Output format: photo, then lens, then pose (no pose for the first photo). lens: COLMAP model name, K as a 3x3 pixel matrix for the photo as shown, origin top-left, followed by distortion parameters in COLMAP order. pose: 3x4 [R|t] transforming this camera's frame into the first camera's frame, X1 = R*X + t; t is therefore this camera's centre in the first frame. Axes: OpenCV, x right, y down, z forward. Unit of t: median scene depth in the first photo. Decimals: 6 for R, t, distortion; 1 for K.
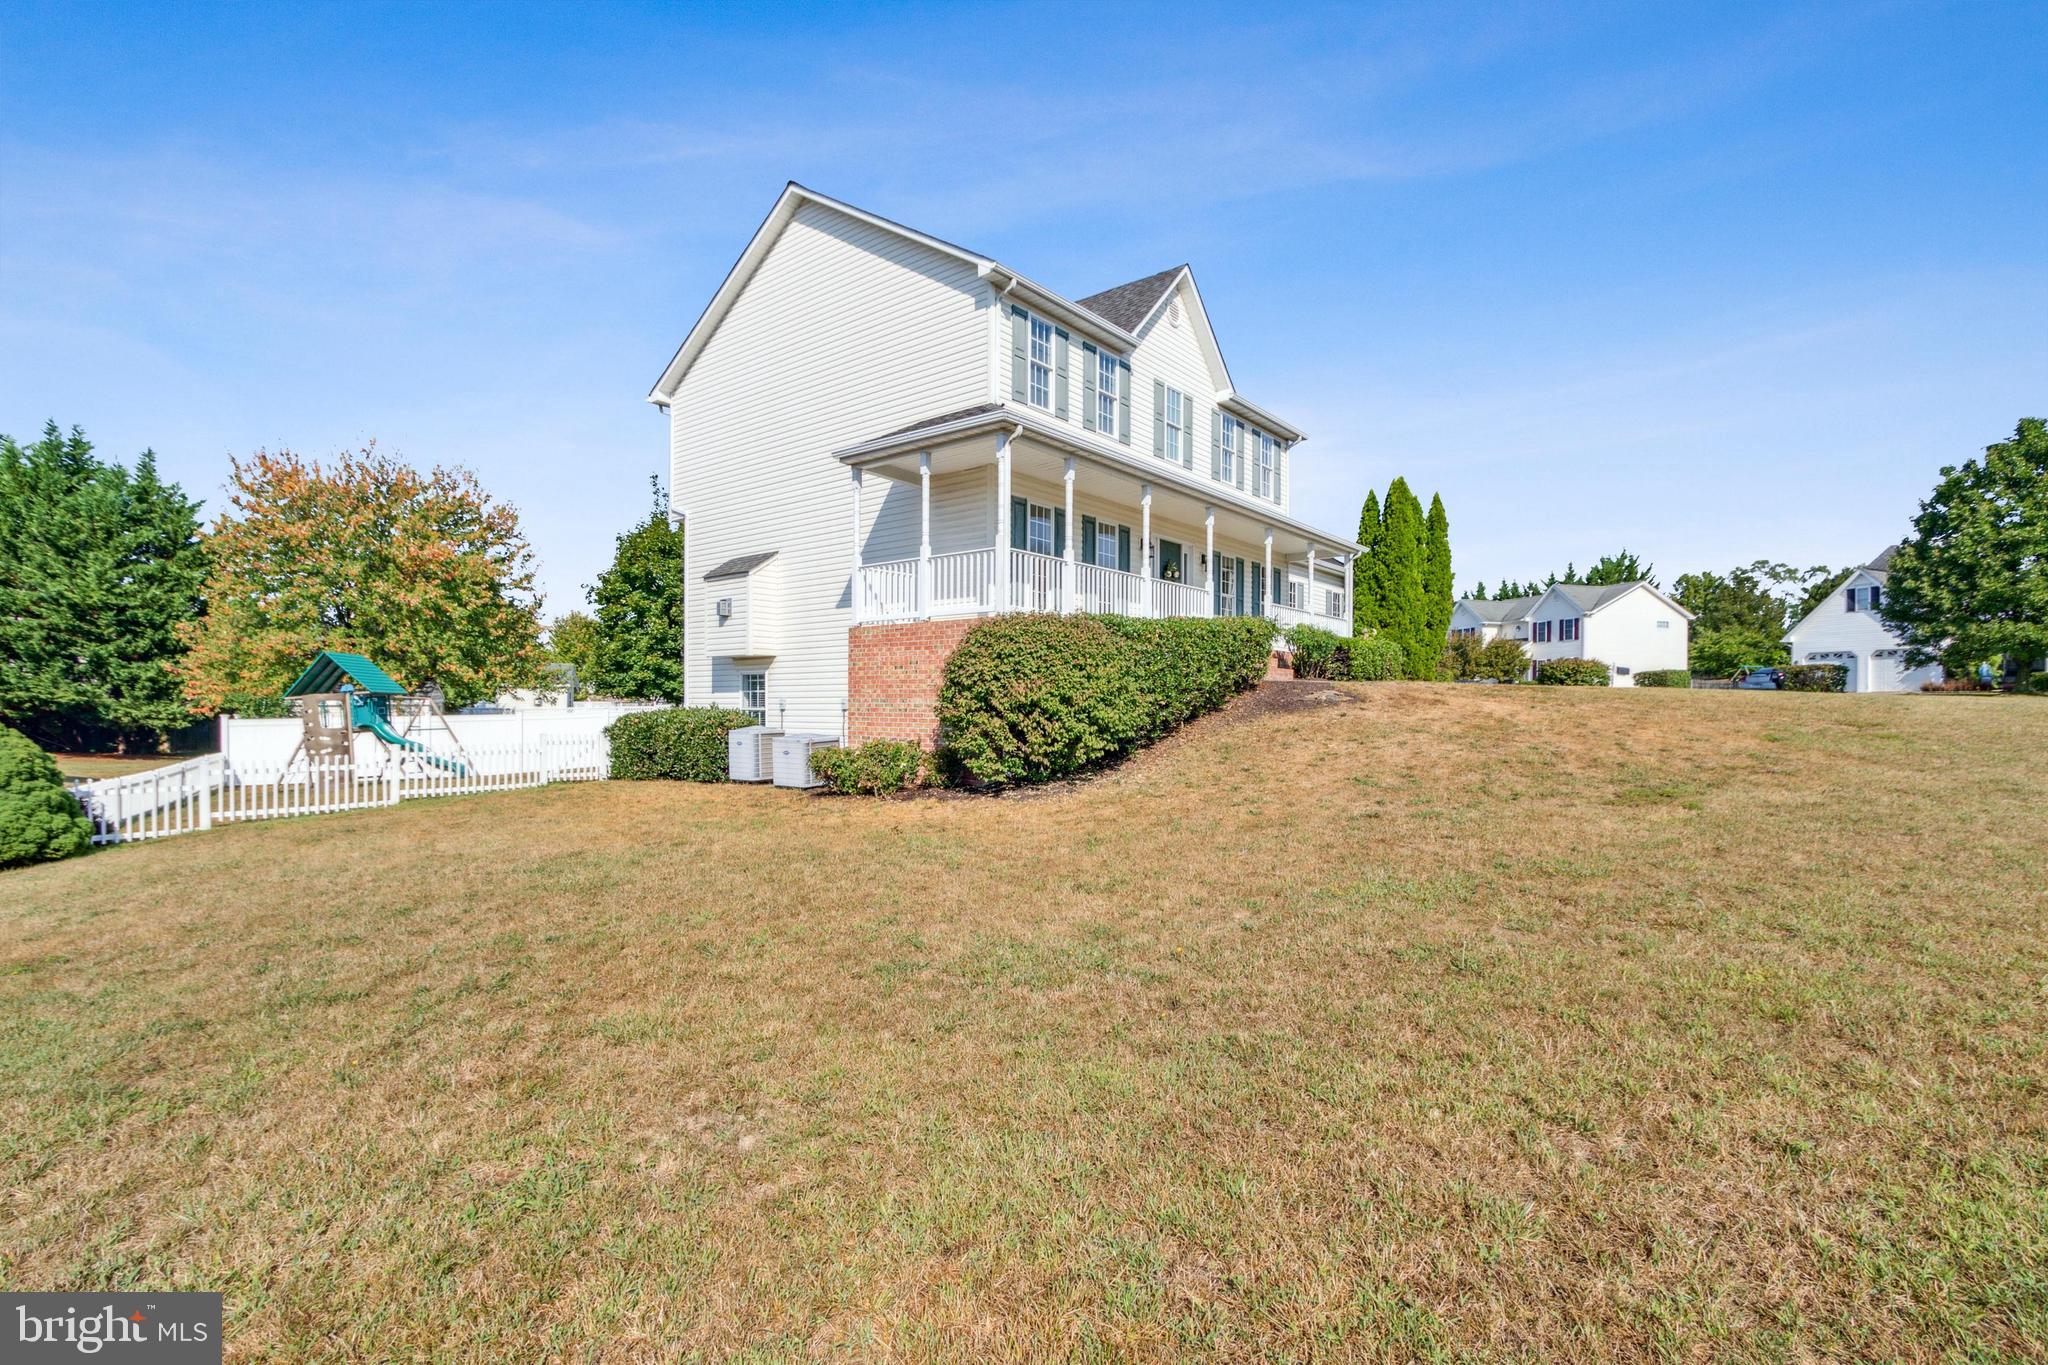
lens RADIAL K [[954.1, 0, 1031.1], [0, 954.1, 693.5], [0, 0, 1]] dist [0.008845, -0.003132]
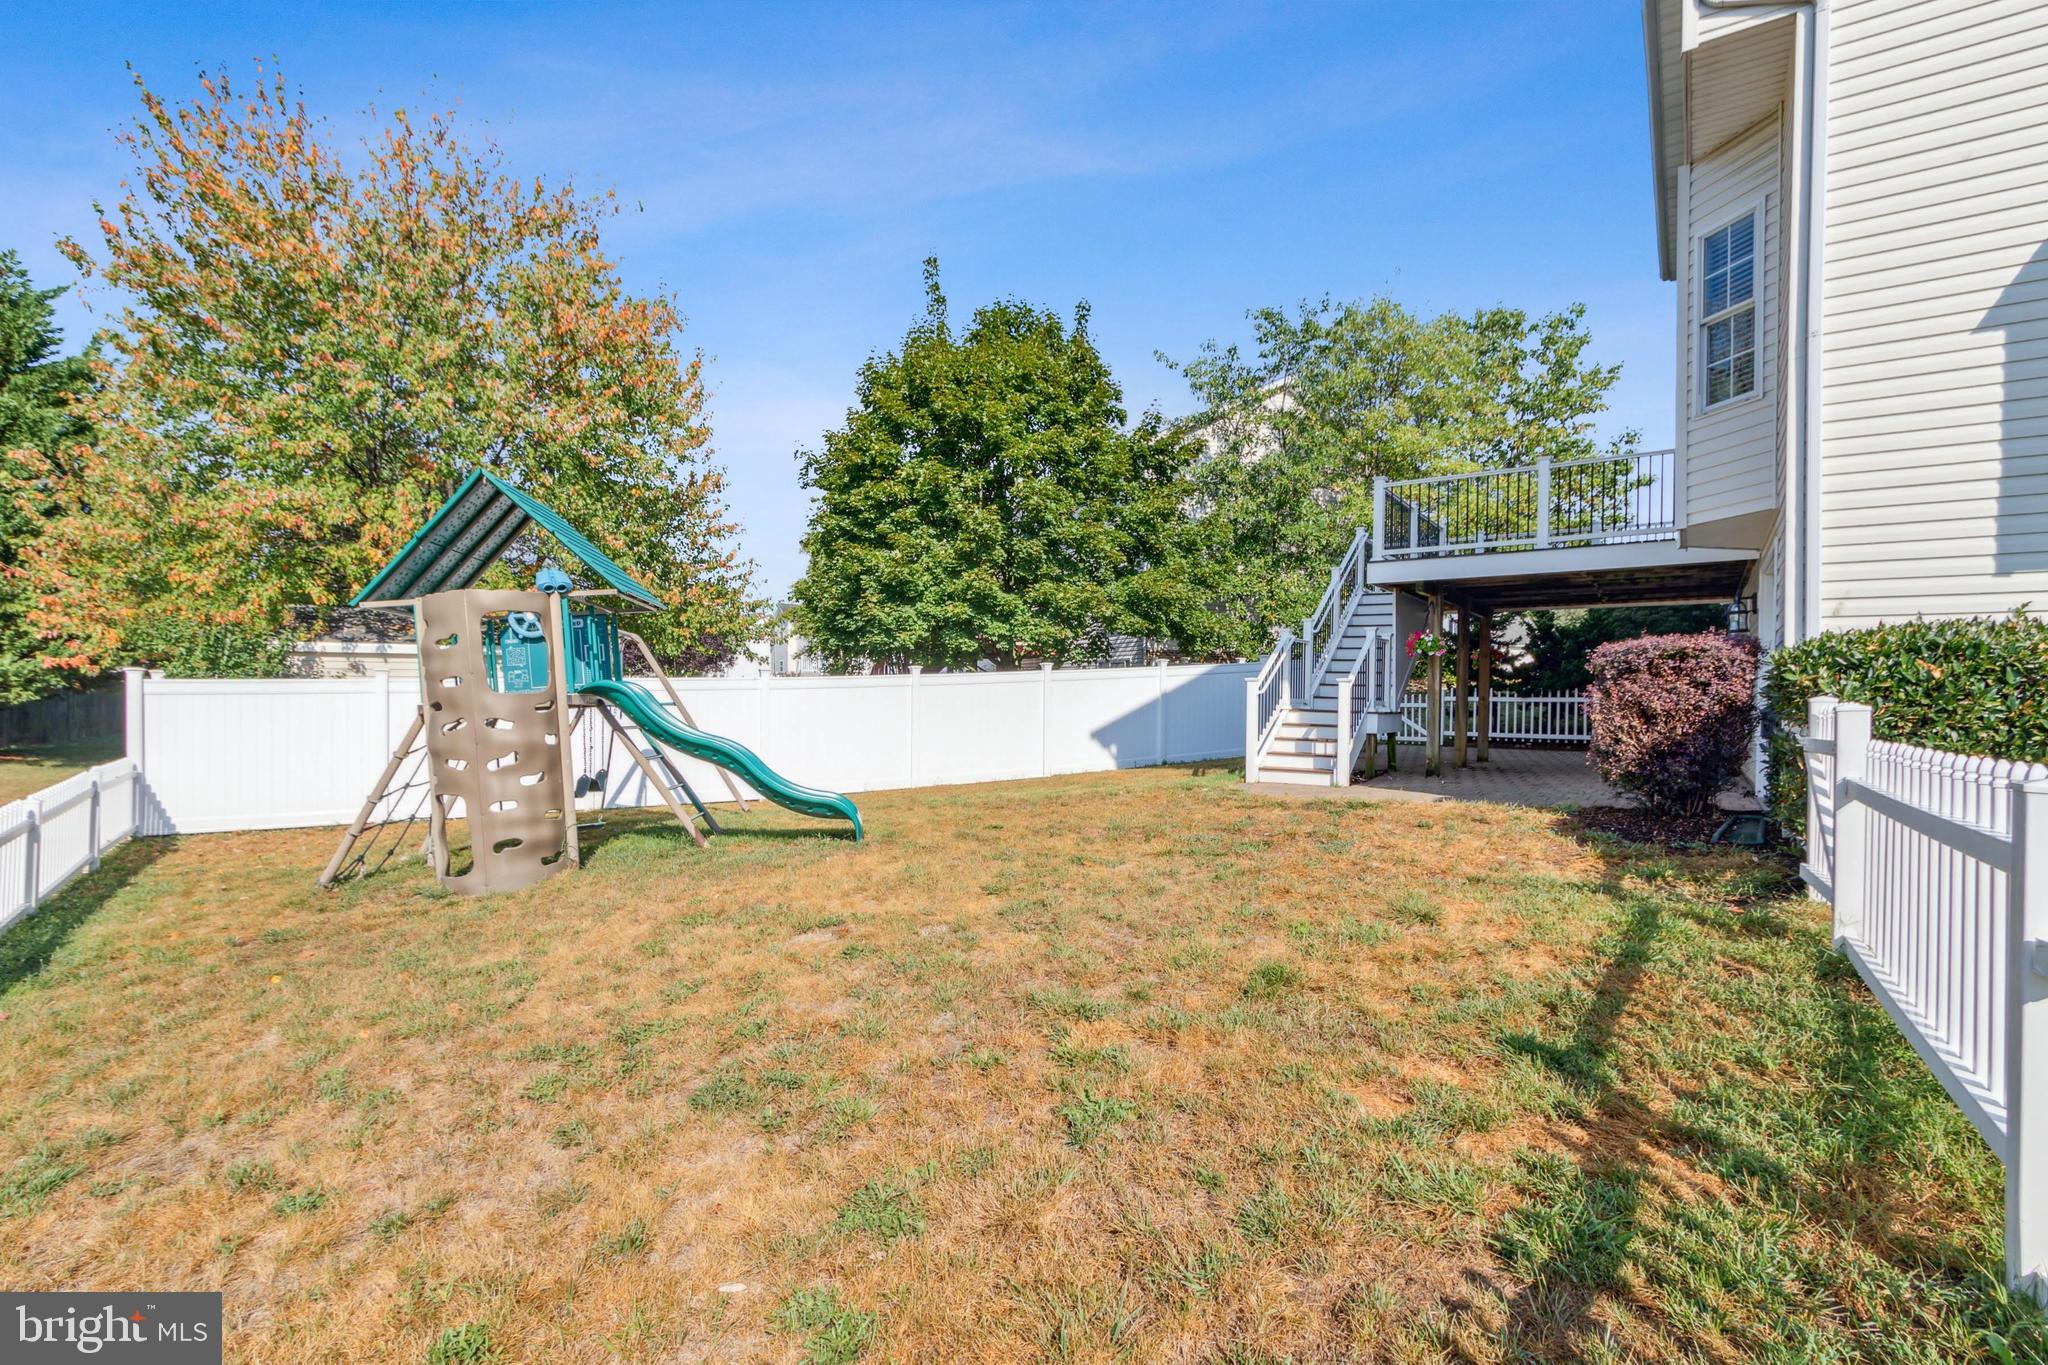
lens RADIAL K [[954.1, 0, 1020.1], [0, 954.1, 688.8], [0, 0, 1]] dist [0.008845, -0.003132]
pose [[0.996514, 0.007183, 0.083121, -0.465105], [-0.007780, 0.999946, 0.006859, 0.024392], [-0.083067, -0.007482, 0.996516, 0.521680]]
